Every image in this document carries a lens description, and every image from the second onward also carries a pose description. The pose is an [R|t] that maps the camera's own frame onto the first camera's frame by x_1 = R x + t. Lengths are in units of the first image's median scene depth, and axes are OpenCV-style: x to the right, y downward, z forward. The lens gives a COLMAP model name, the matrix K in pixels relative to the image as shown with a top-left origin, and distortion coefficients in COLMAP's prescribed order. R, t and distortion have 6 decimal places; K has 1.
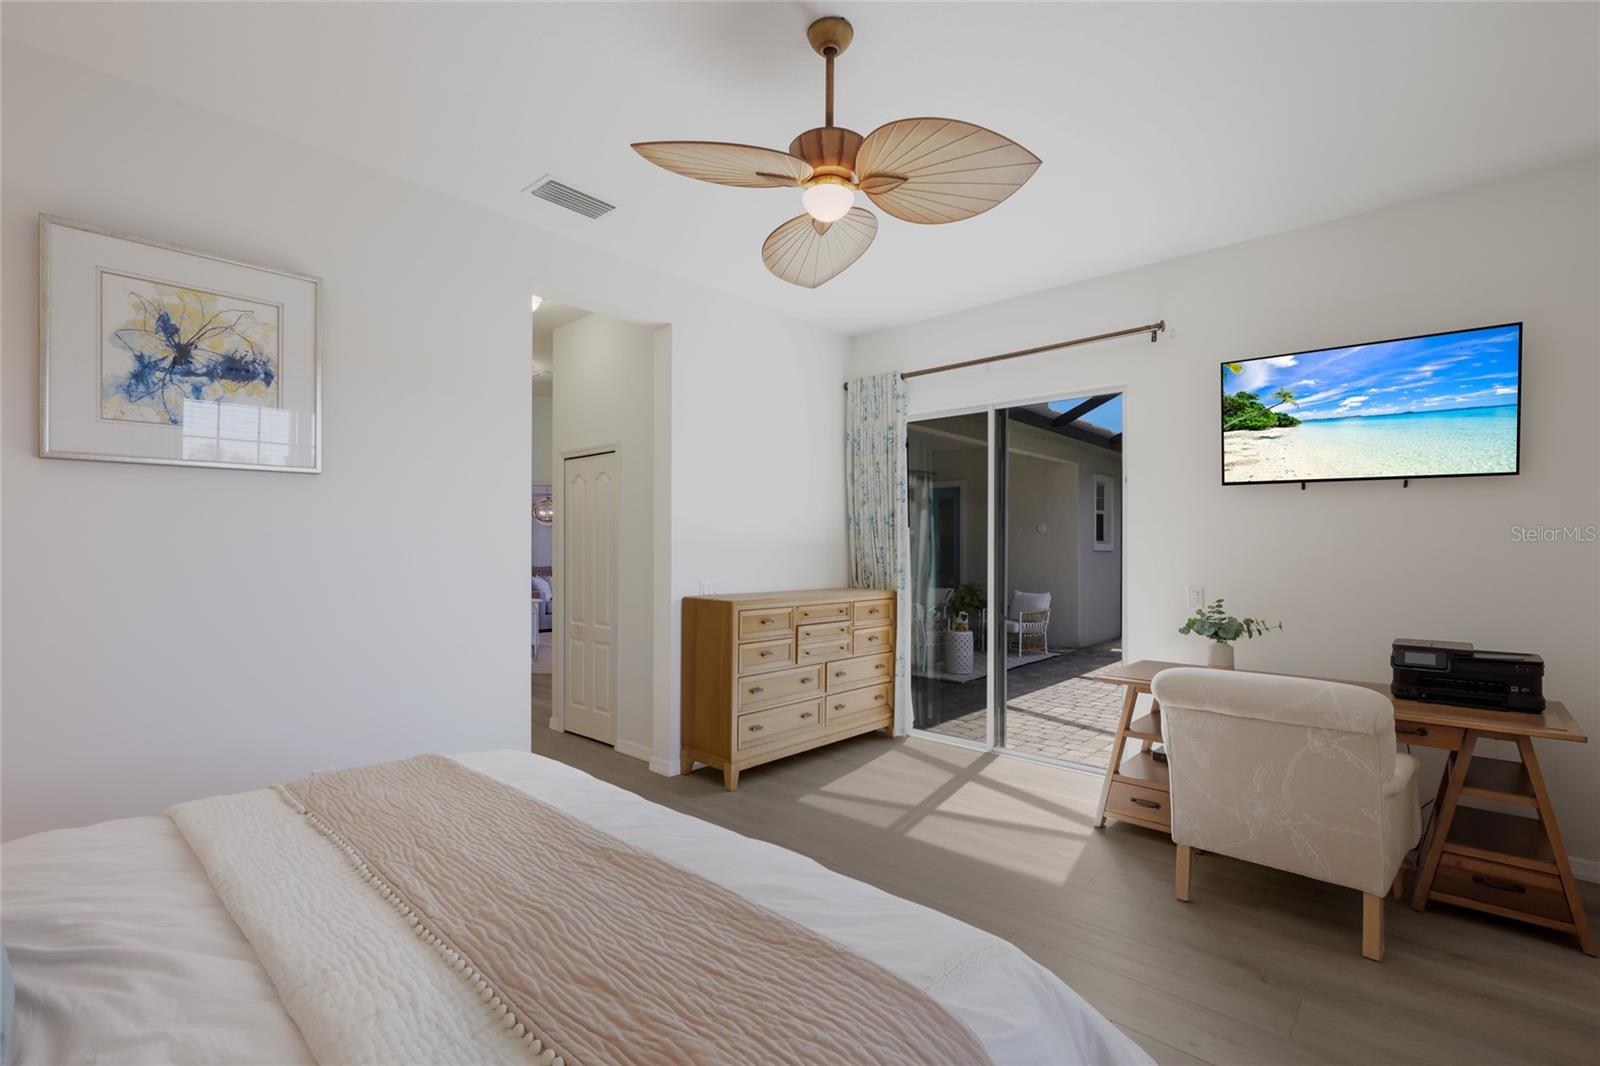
lens RADIAL K [[706.5, 0, 805.7], [0, 706.5, 550.5], [0, 0, 1]] dist [-0.020233, 0.000134]
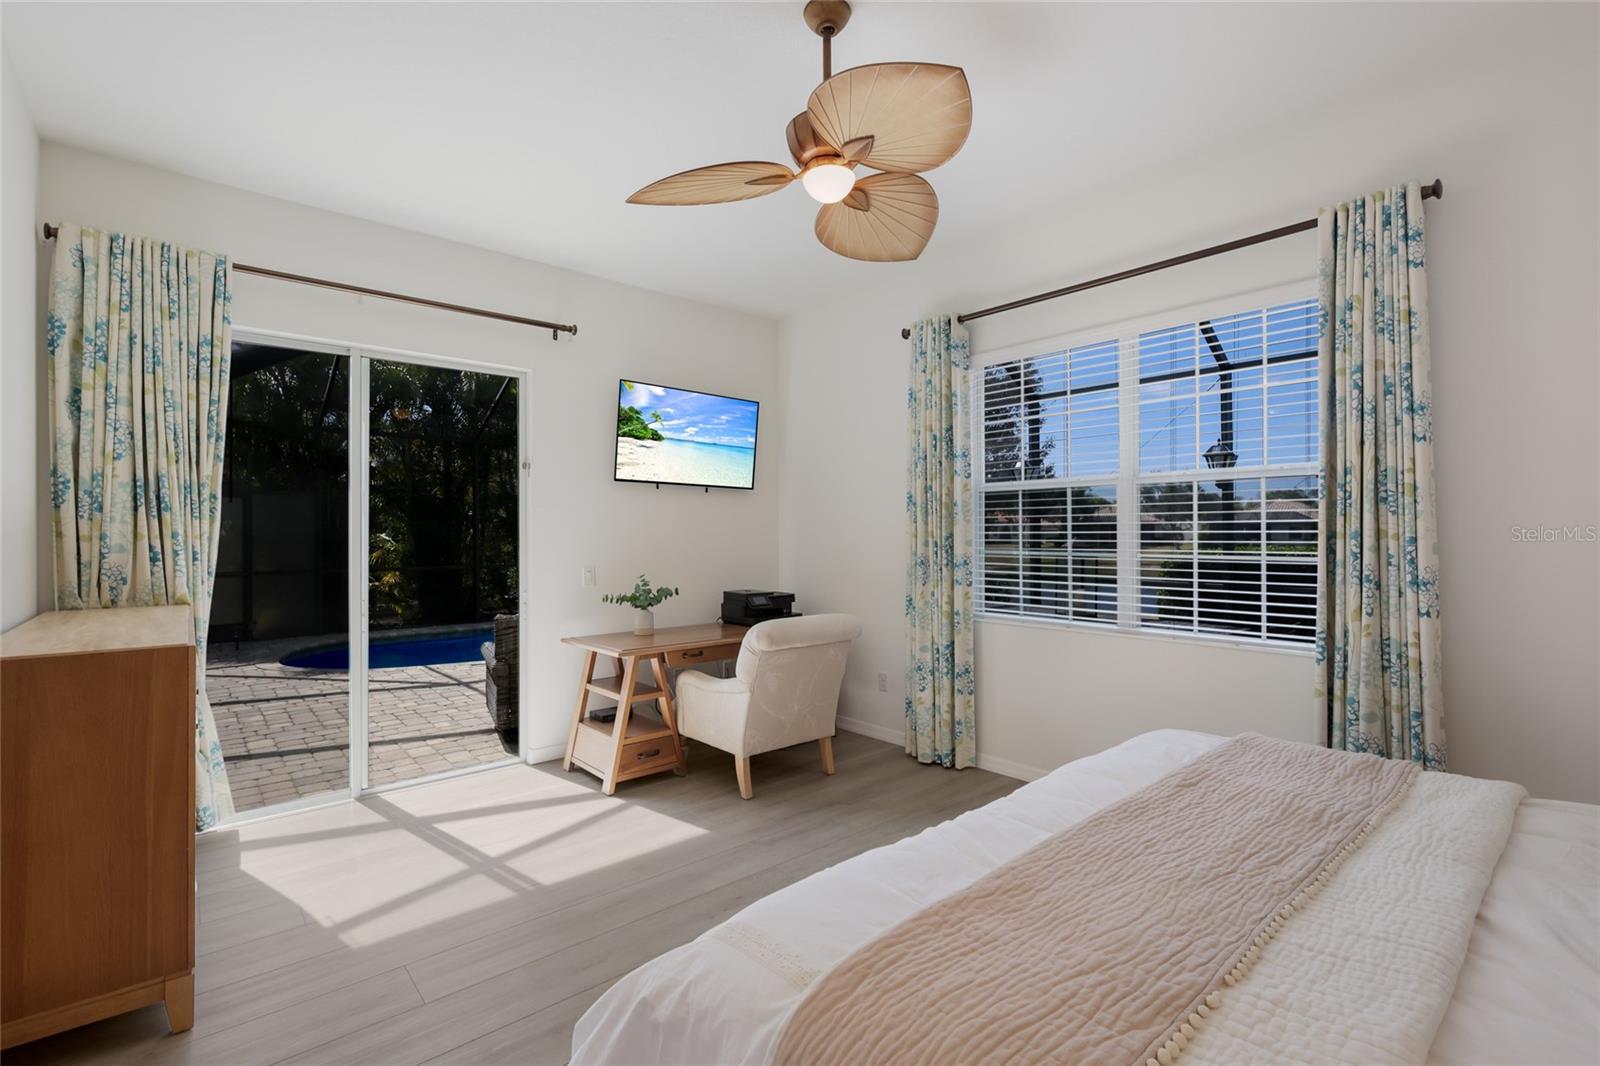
lens RADIAL K [[714.9, 0, 788.7], [0, 714.9, 536.3], [0, 0, 1]] dist [-0.000590, 0.000170]
pose [[0.128143, -0.009458, 0.991711, -0.596598], [0.007617, 0.999934, 0.008552, -0.006269], [-0.991726, 0.006458, 0.128206, 0.565476]]
